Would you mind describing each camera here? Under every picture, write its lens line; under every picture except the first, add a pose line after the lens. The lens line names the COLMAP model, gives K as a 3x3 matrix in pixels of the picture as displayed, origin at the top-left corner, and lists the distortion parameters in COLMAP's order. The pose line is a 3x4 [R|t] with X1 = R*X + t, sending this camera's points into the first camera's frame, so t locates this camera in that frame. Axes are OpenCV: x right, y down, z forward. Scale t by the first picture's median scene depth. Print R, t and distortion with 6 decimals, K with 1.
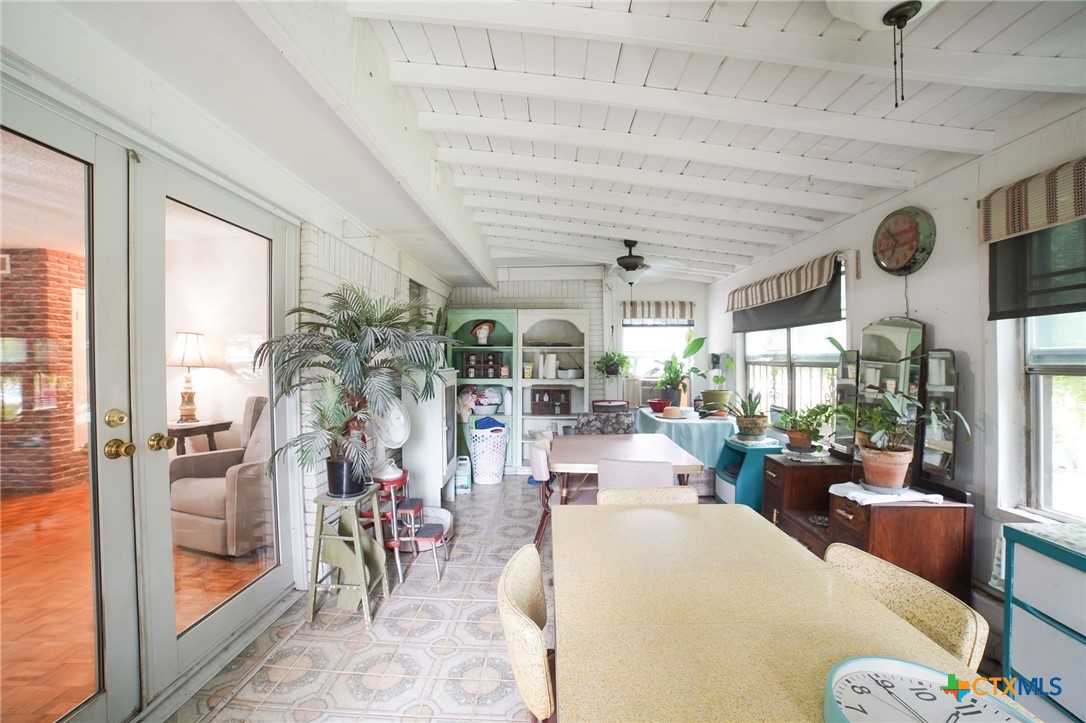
lens RADIAL K [[443.7, 0, 540.5], [0, 443.7, 365.5], [0, 0, 1]] dist [-0.108012, 0.036830]
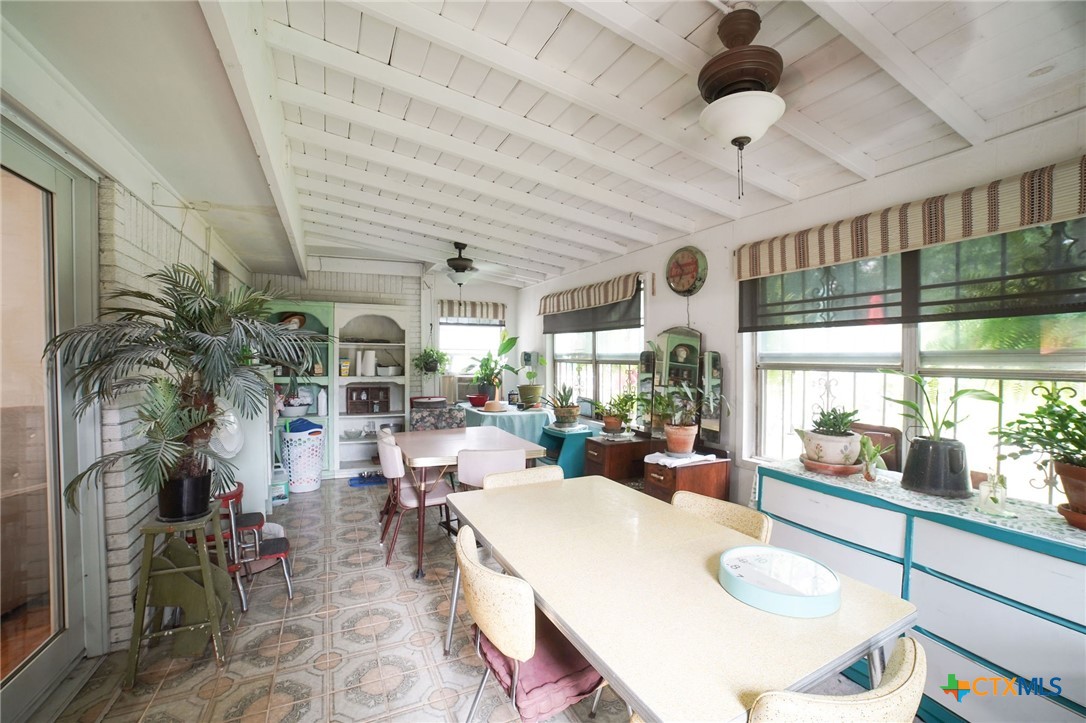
lens RADIAL K [[443.7, 0, 540.5], [0, 443.7, 365.5], [0, 0, 1]] dist [-0.108012, 0.036830]
pose [[0.884008, -0.001443, 0.467470, -0.135063], [-0.001969, 0.999975, 0.006810, -0.000762], [-0.467468, -0.006940, 0.883983, -0.021007]]
